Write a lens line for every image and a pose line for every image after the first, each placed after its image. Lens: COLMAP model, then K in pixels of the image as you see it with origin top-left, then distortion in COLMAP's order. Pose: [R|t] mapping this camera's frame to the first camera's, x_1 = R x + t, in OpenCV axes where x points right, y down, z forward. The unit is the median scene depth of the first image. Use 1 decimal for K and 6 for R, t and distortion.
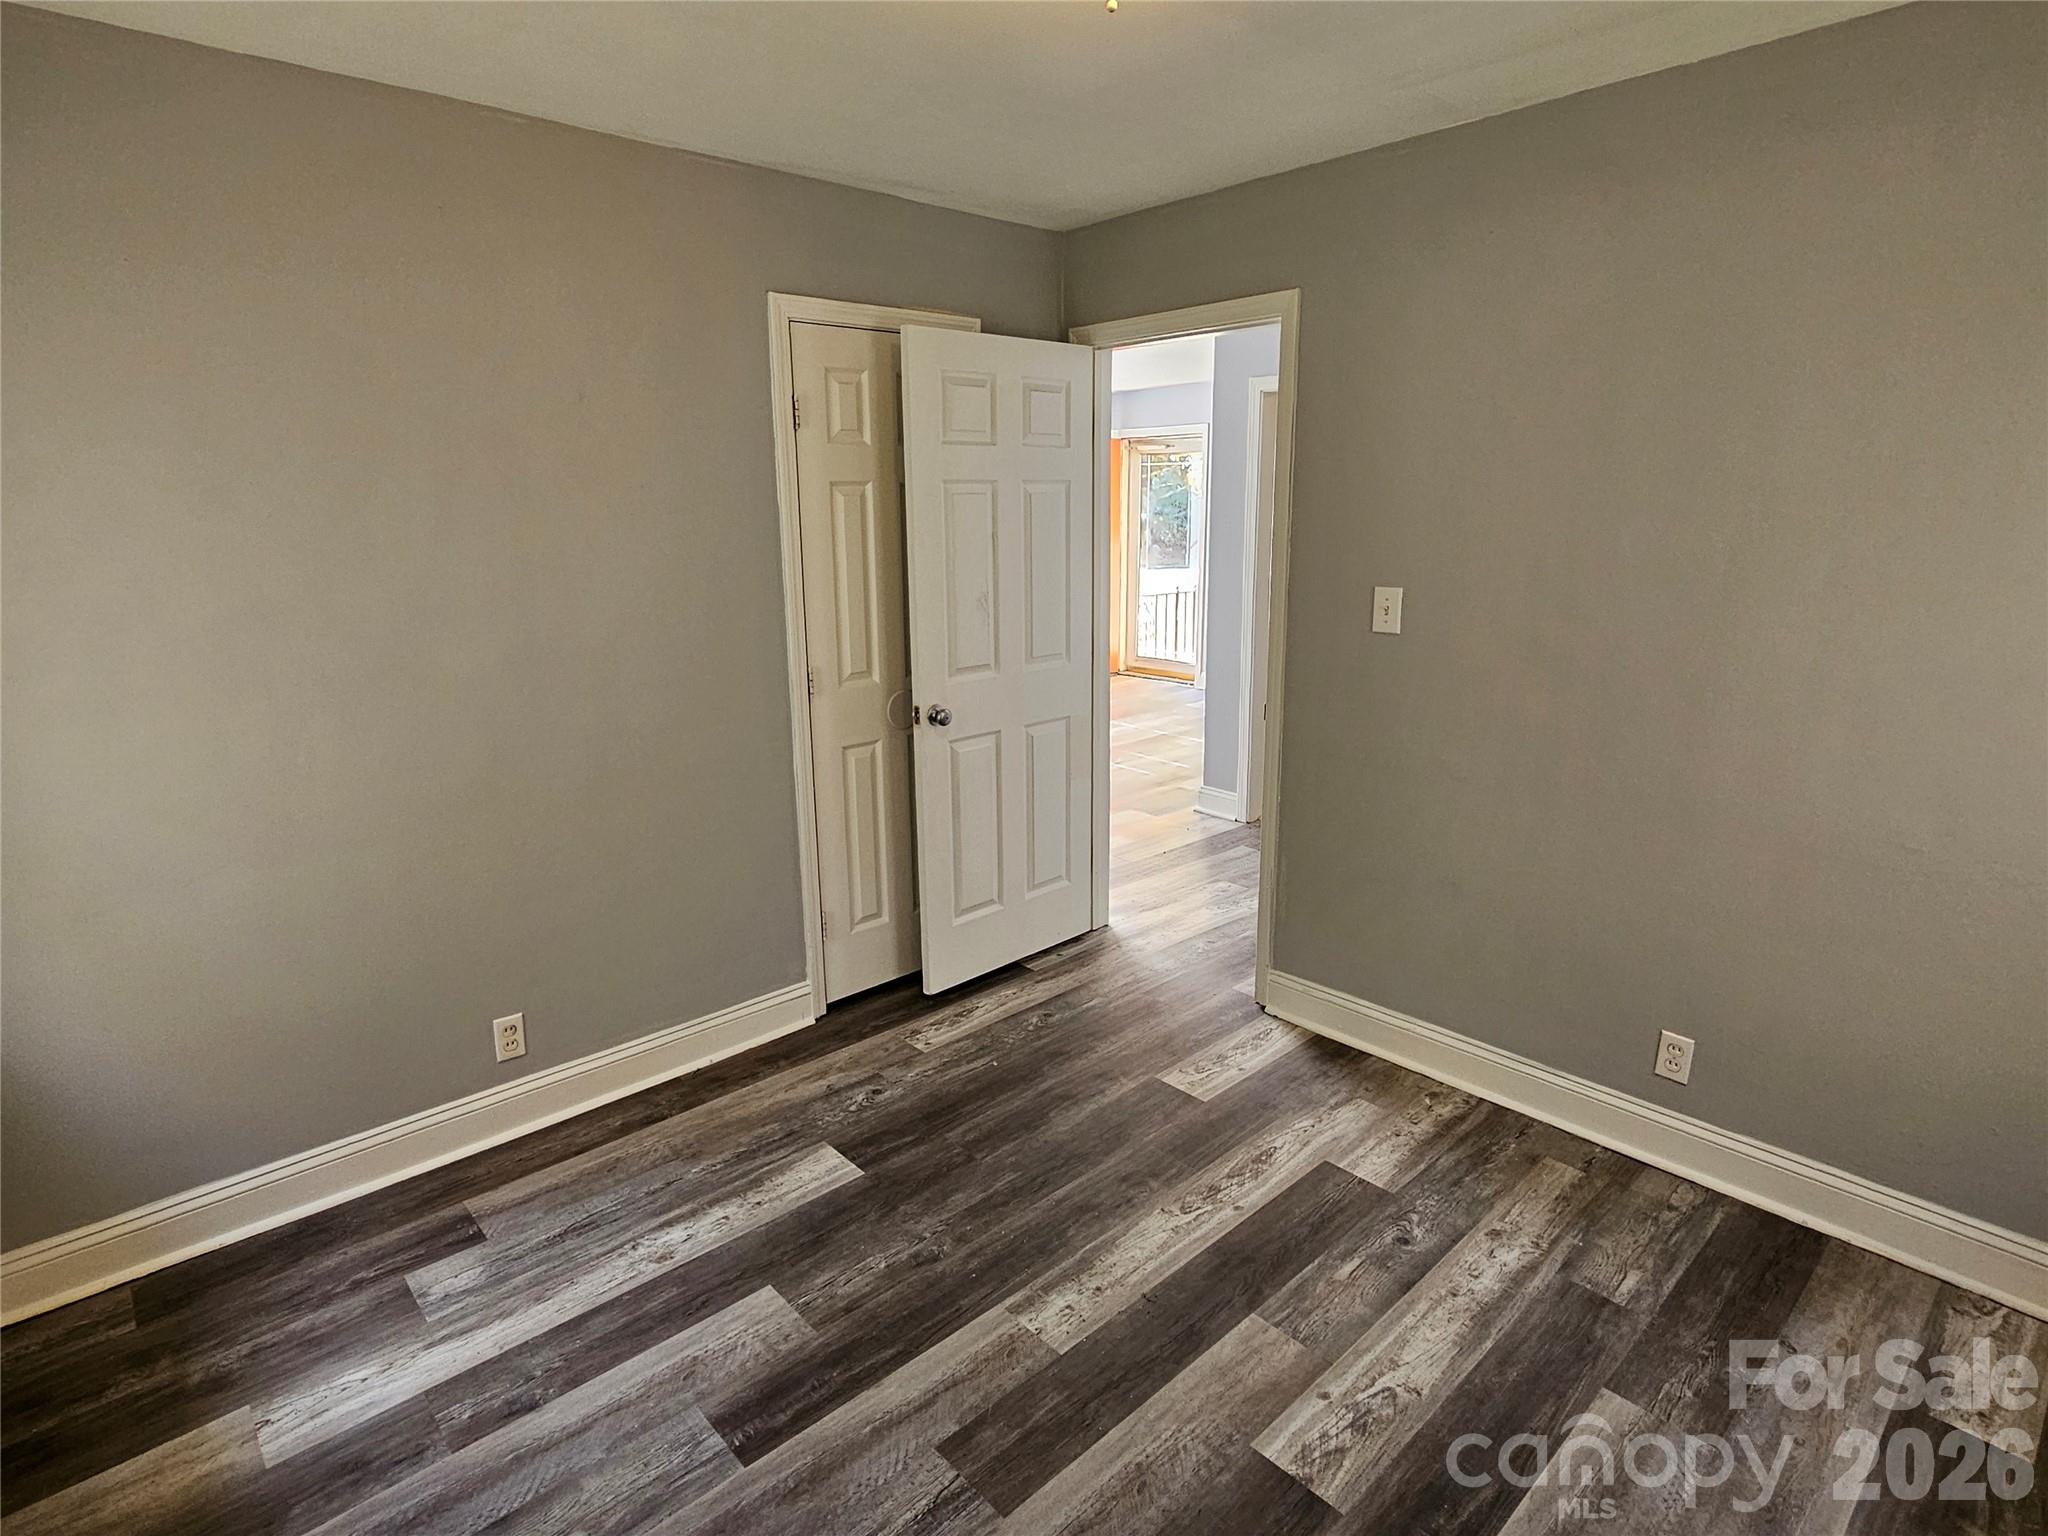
lens RADIAL K [[1084.2, 0, 1016.3], [0, 1084.2, 755.6], [0, 0, 1]] dist [-0.003354, 0.000708]
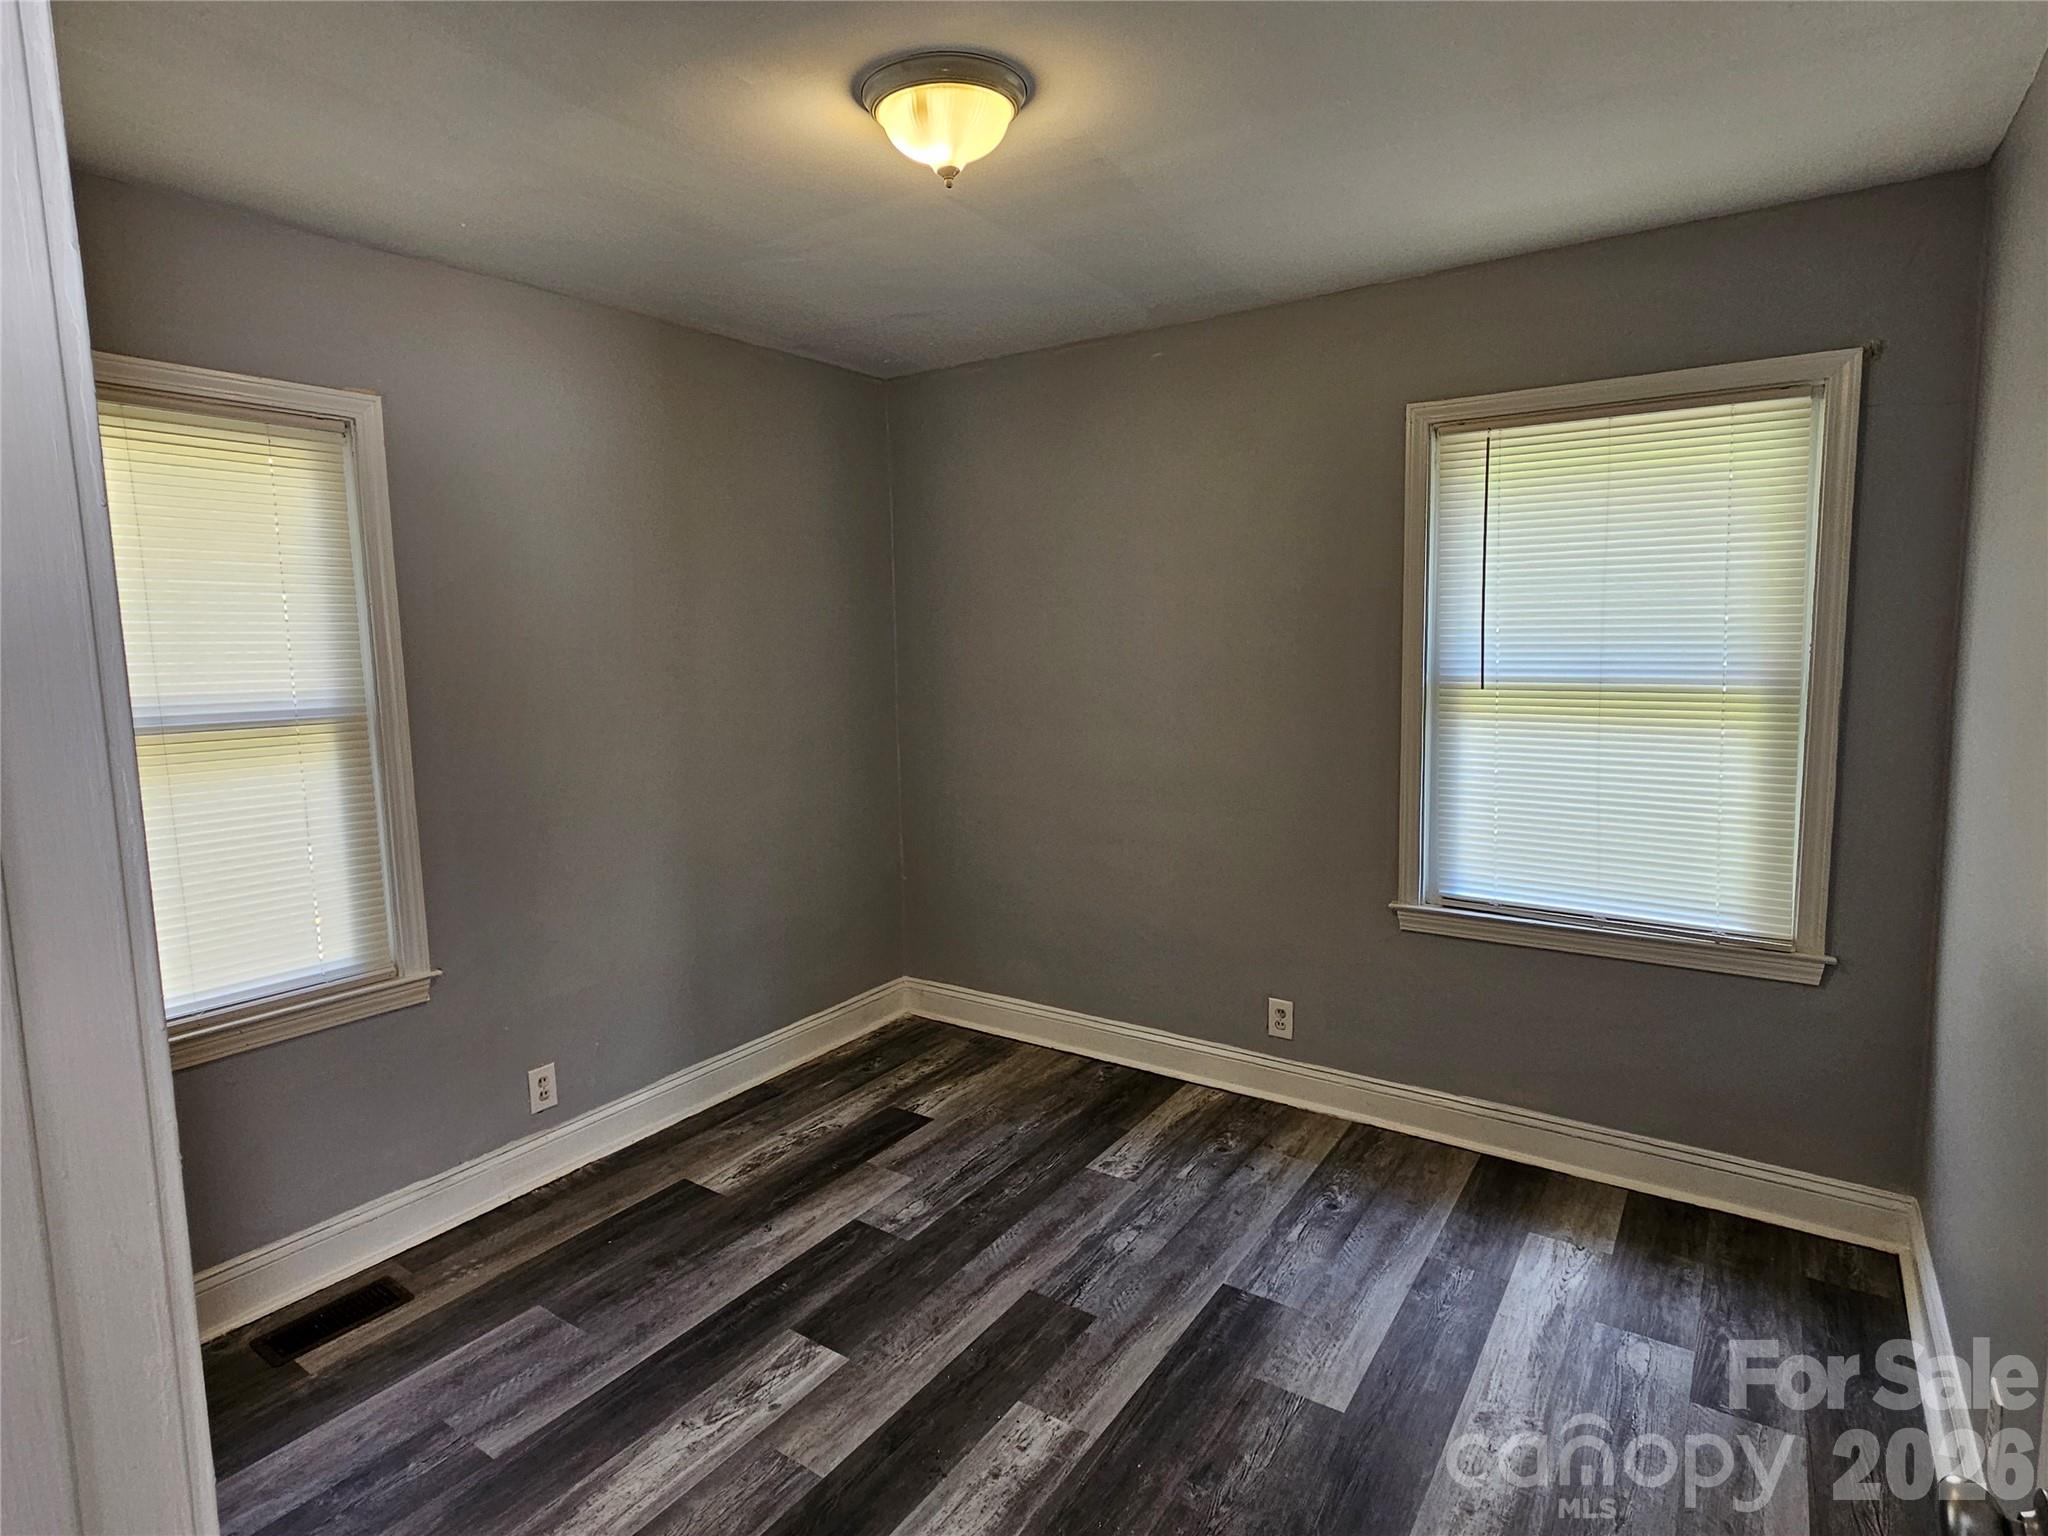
lens RADIAL K [[1084.2, 0, 1016.3], [0, 1084.2, 755.6], [0, 0, 1]] dist [-0.003354, 0.000708]
pose [[-0.973785, 0.058626, -0.219786, 0.214842], [-0.020923, 0.939035, 0.343183, -0.349910], [0.226507, 0.338785, -0.913192, 1.584580]]
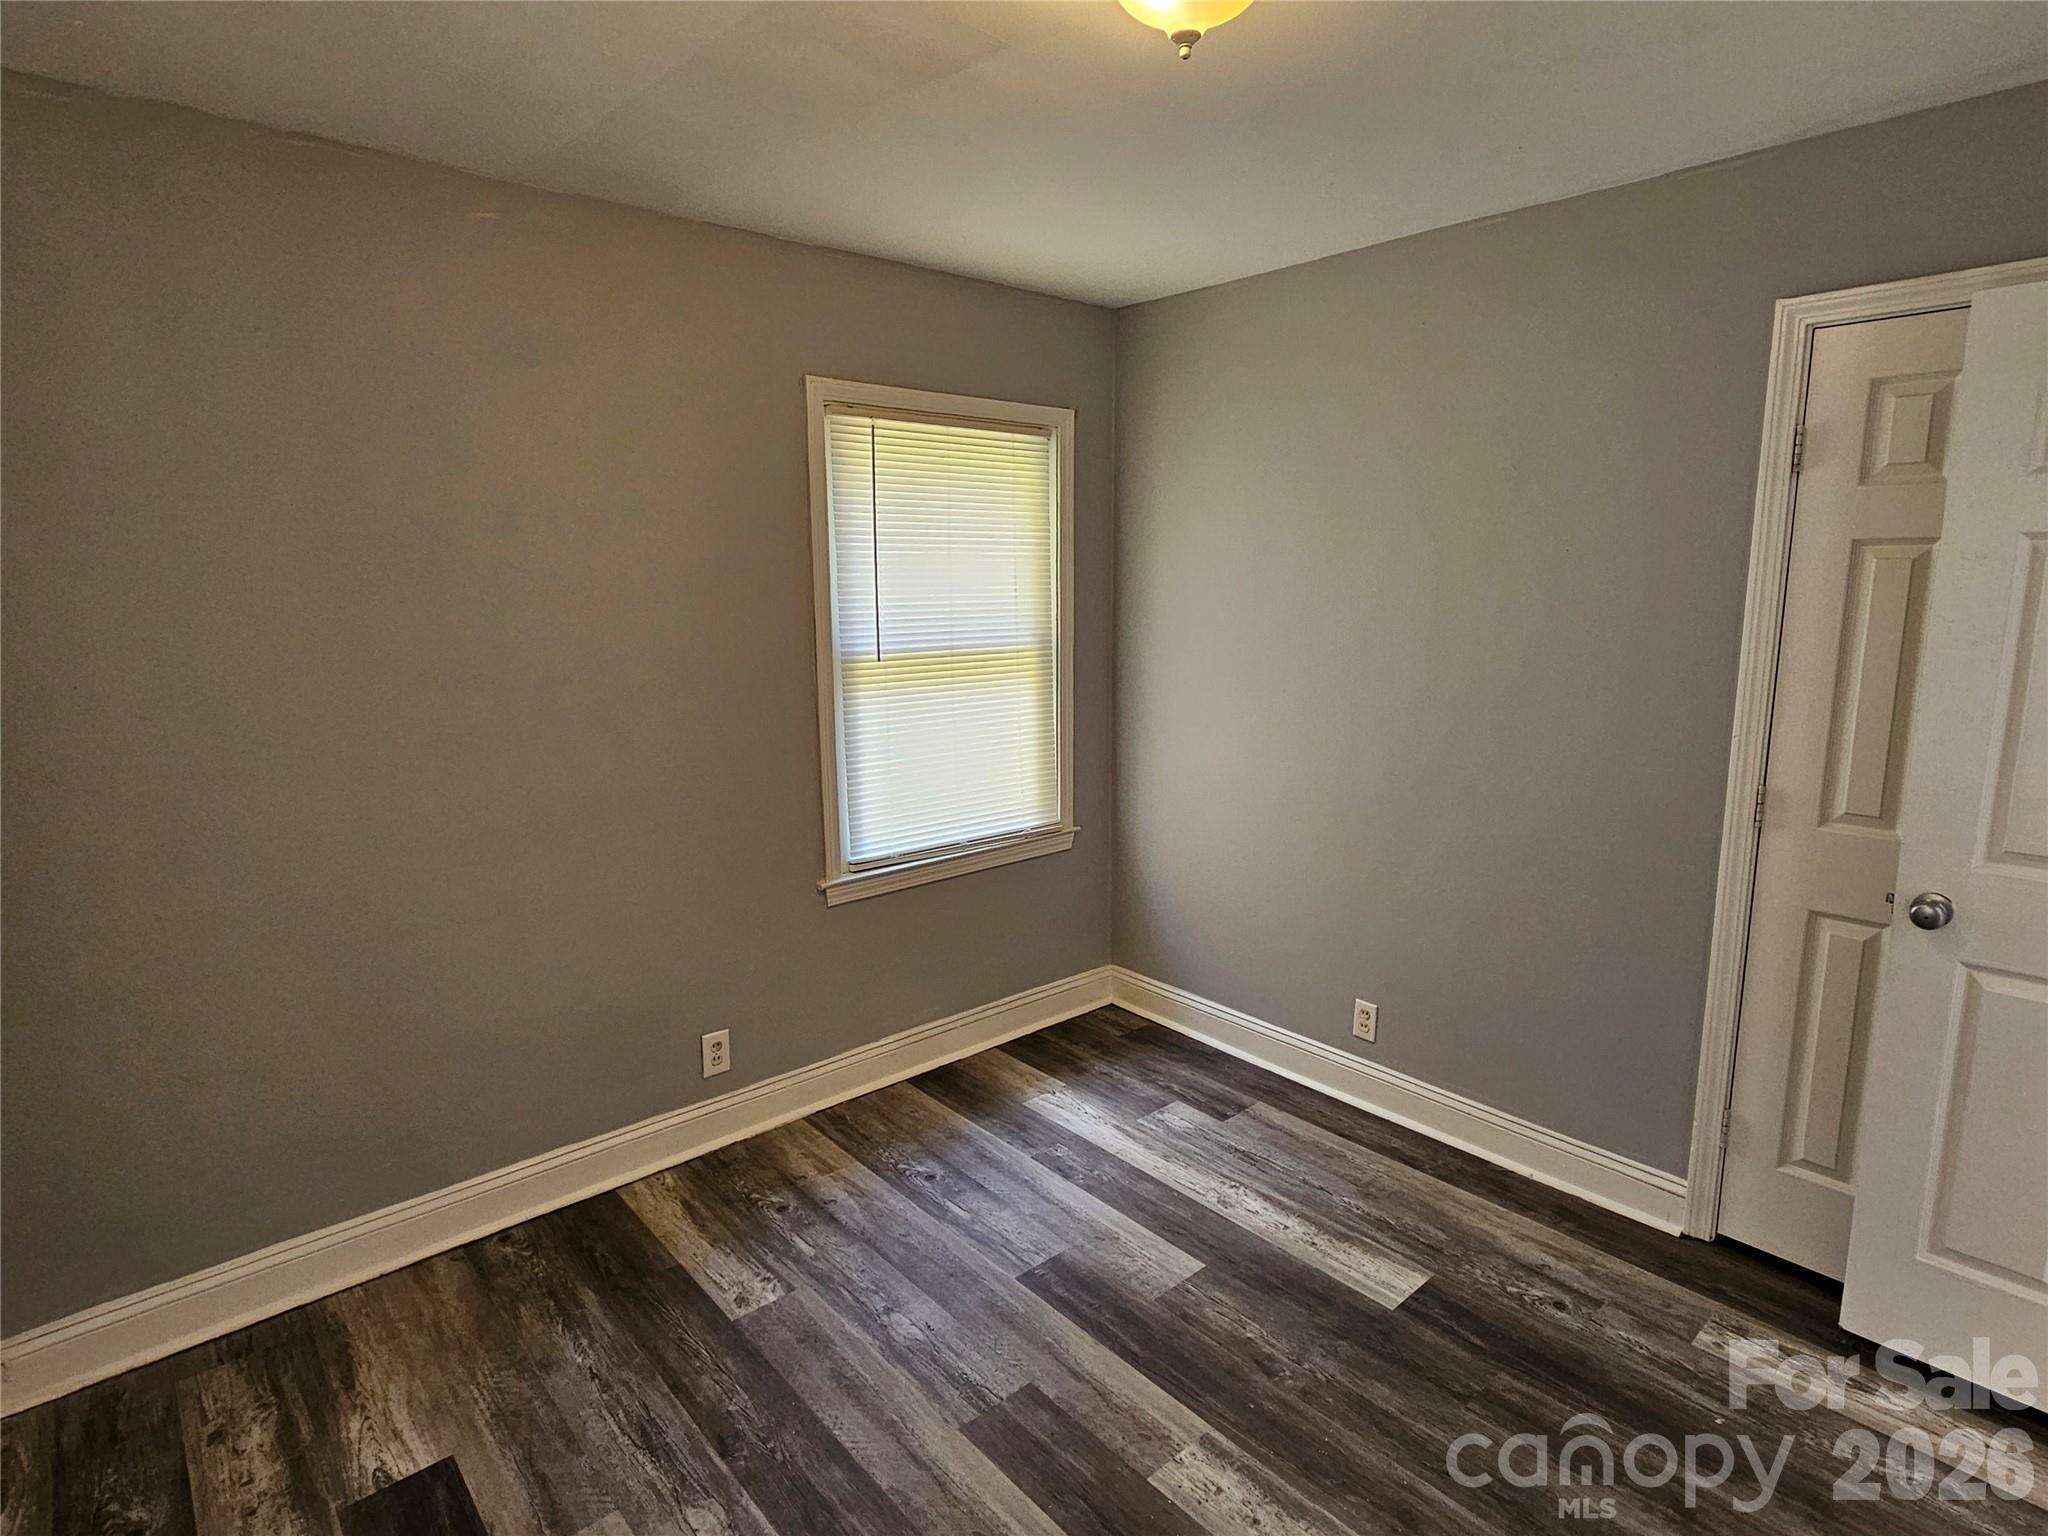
lens RADIAL K [[1084.2, 0, 1016.3], [0, 1084.2, 755.6], [0, 0, 1]] dist [-0.003354, 0.000708]
pose [[-0.022555, 0.180848, -0.983252, 0.769848], [-0.226993, 0.956890, 0.181206, -0.167288], [0.973635, 0.227278, 0.019469, 0.667463]]
